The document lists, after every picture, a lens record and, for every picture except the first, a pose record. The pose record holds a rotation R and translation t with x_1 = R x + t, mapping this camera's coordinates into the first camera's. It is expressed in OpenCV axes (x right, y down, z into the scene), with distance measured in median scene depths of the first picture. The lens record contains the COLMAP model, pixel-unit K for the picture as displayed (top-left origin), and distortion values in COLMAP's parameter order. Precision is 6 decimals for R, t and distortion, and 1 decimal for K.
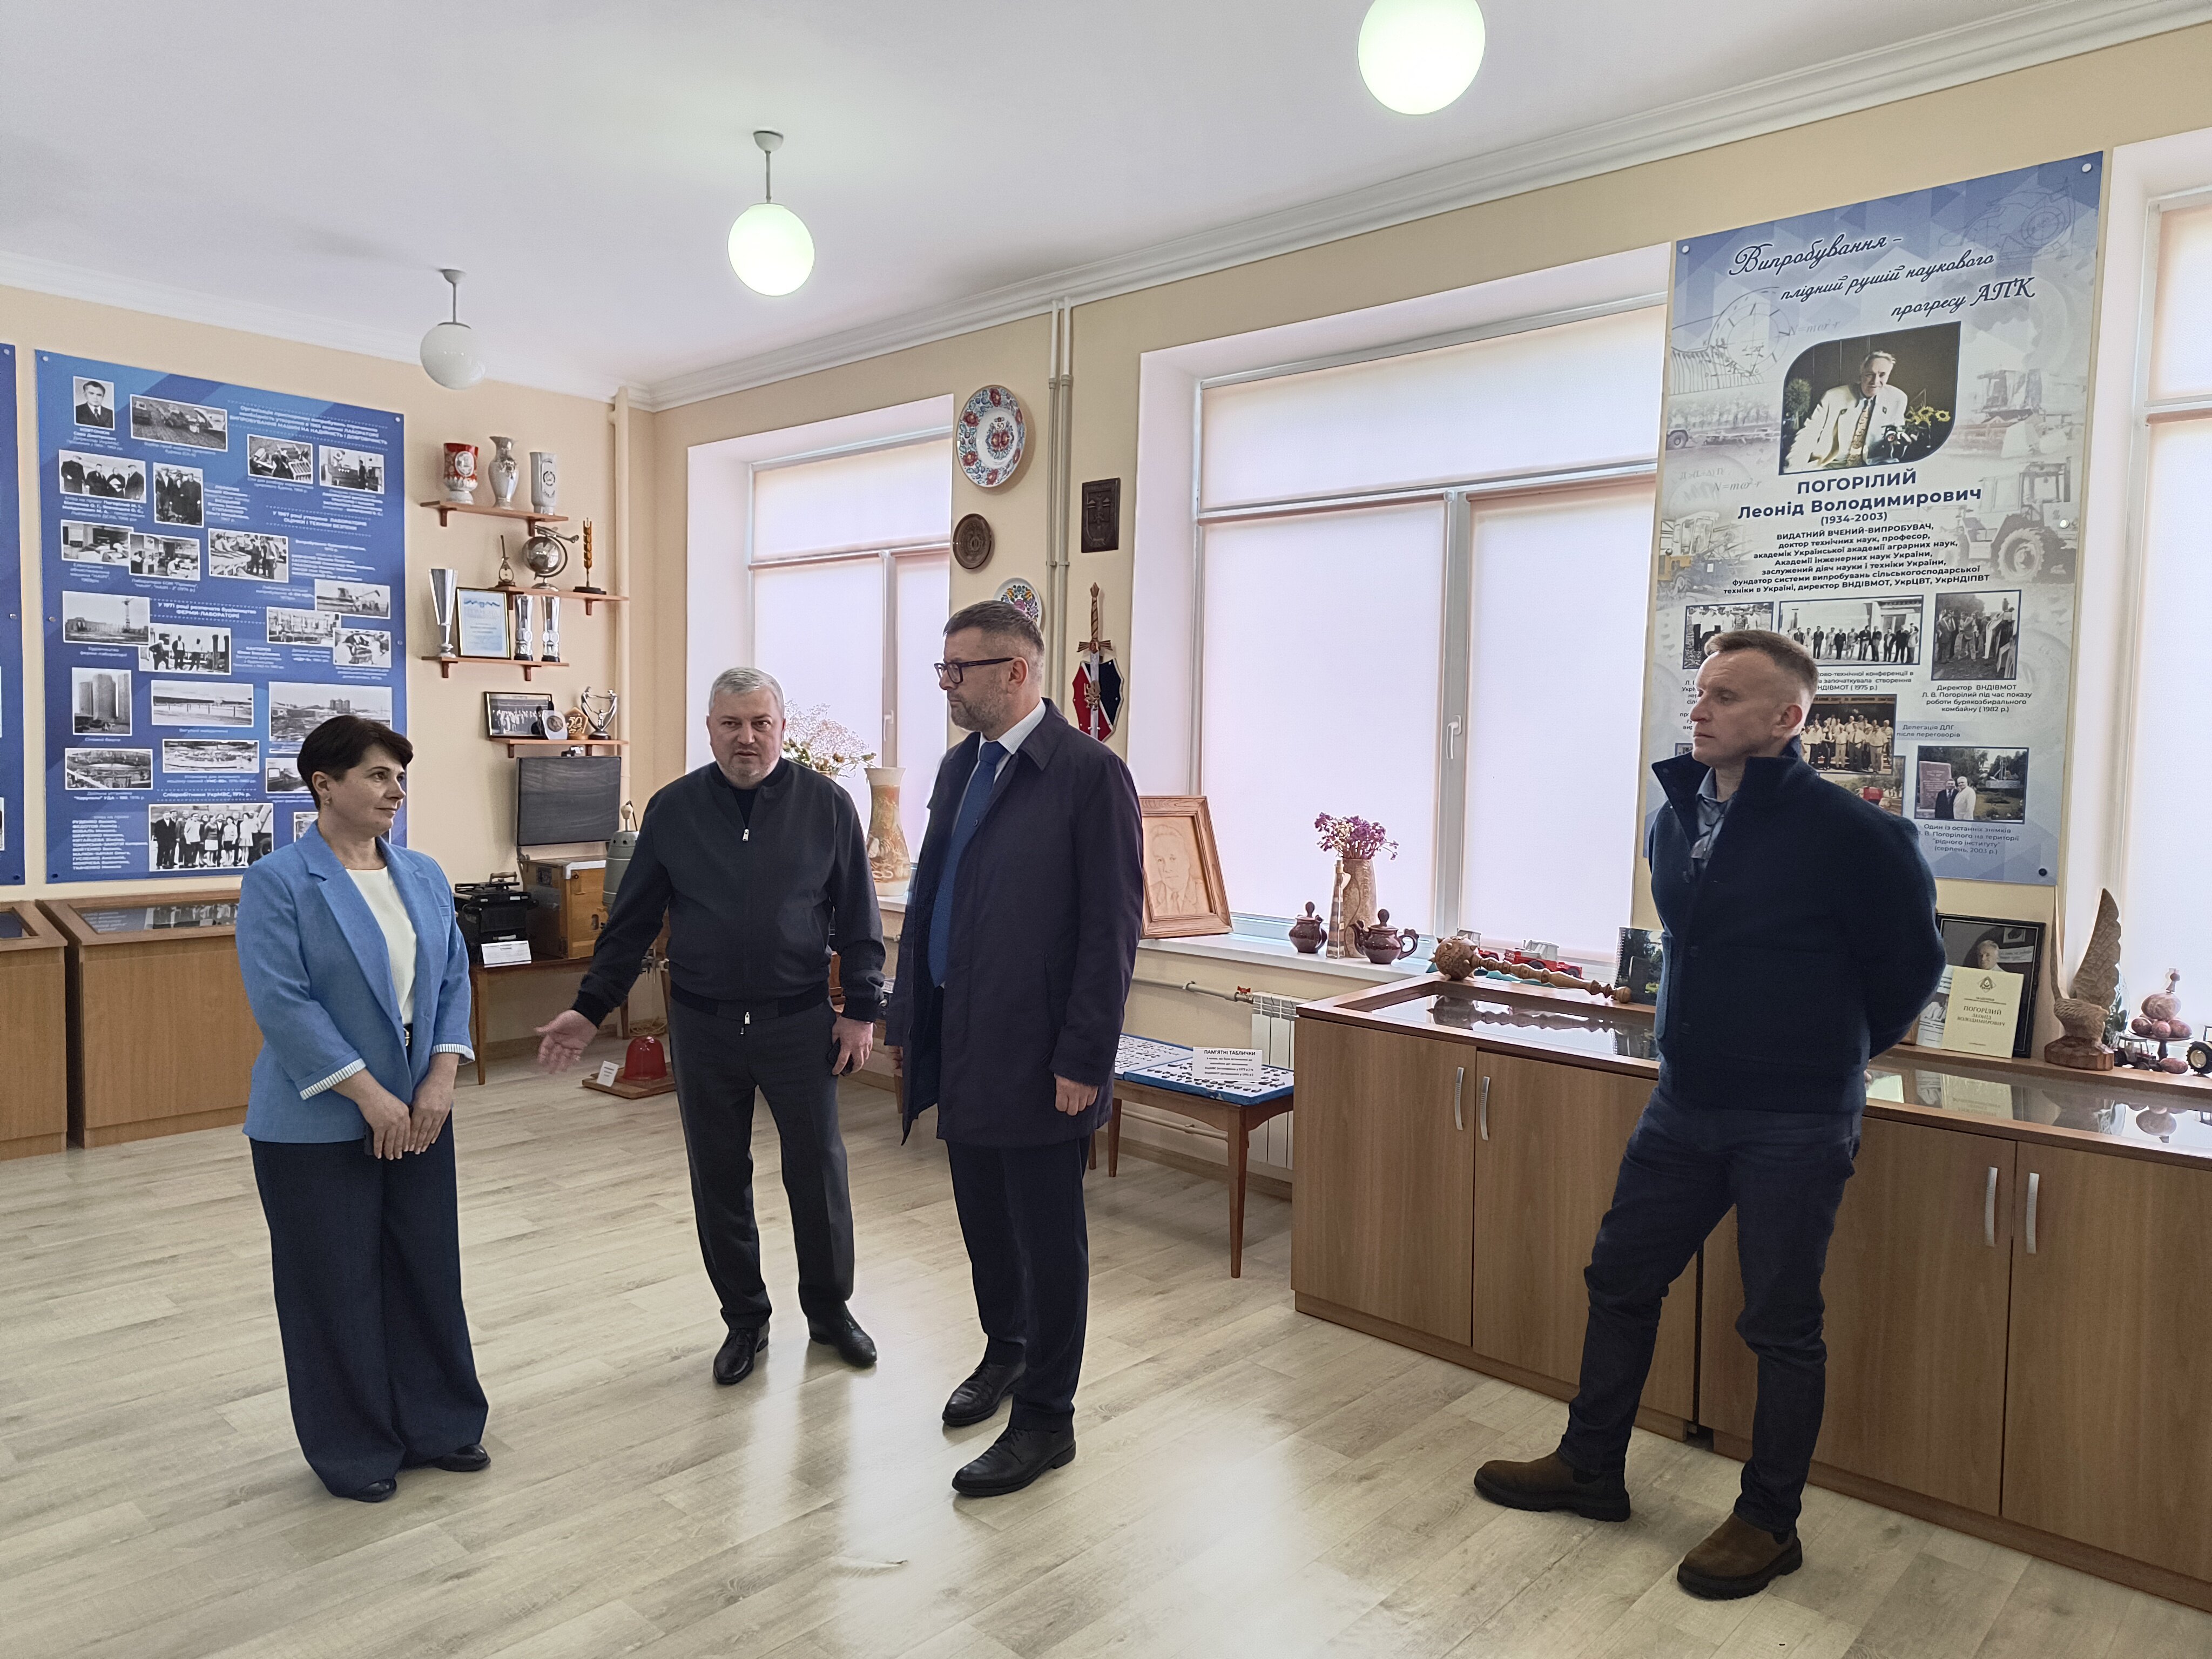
lens RADIAL K [[1508.0, 0, 1115.5], [0, 1508.0, 834.8], [0, 0, 1]] dist [0.024962, -0.010043]
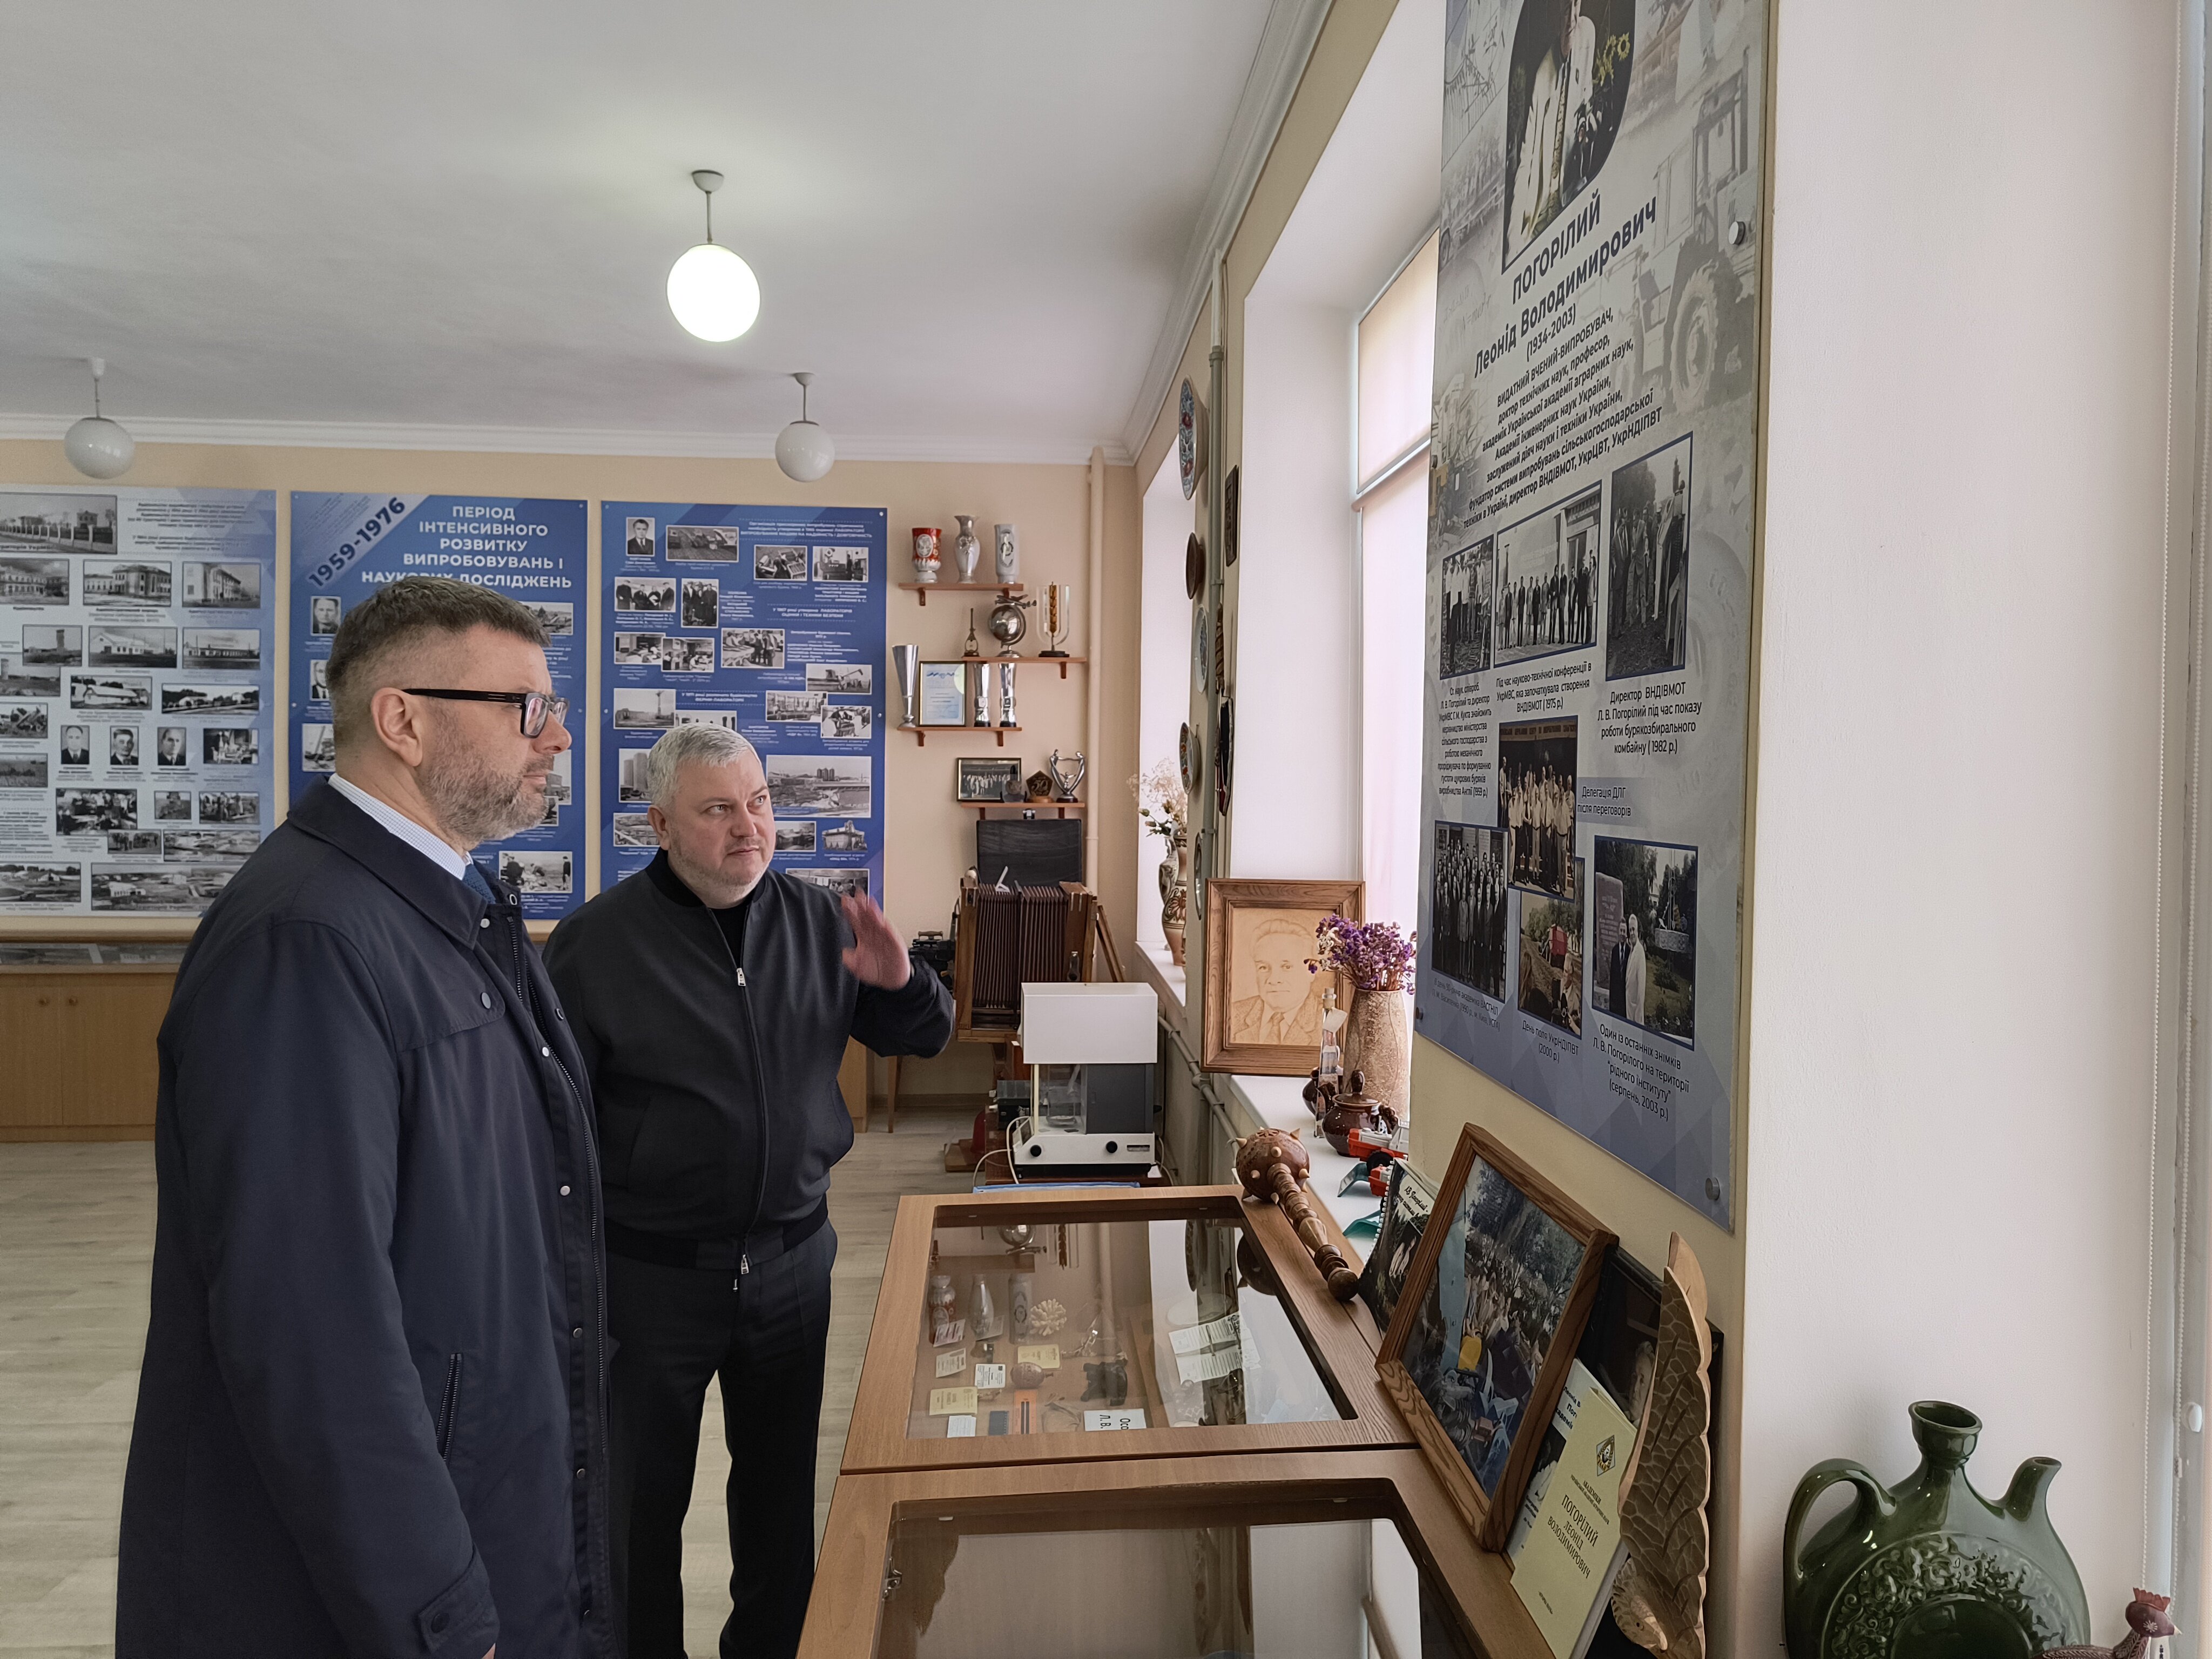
lens RADIAL K [[1508.0, 0, 1105.3], [0, 1508.0, 825.1], [0, 0, 1]] dist [0.024962, -0.010043]
pose [[0.715651, 0.008488, -0.698406, 0.452686], [-0.037240, 0.998968, -0.026019, -0.028428], [0.697464, 0.044629, 0.715229, 0.377274]]
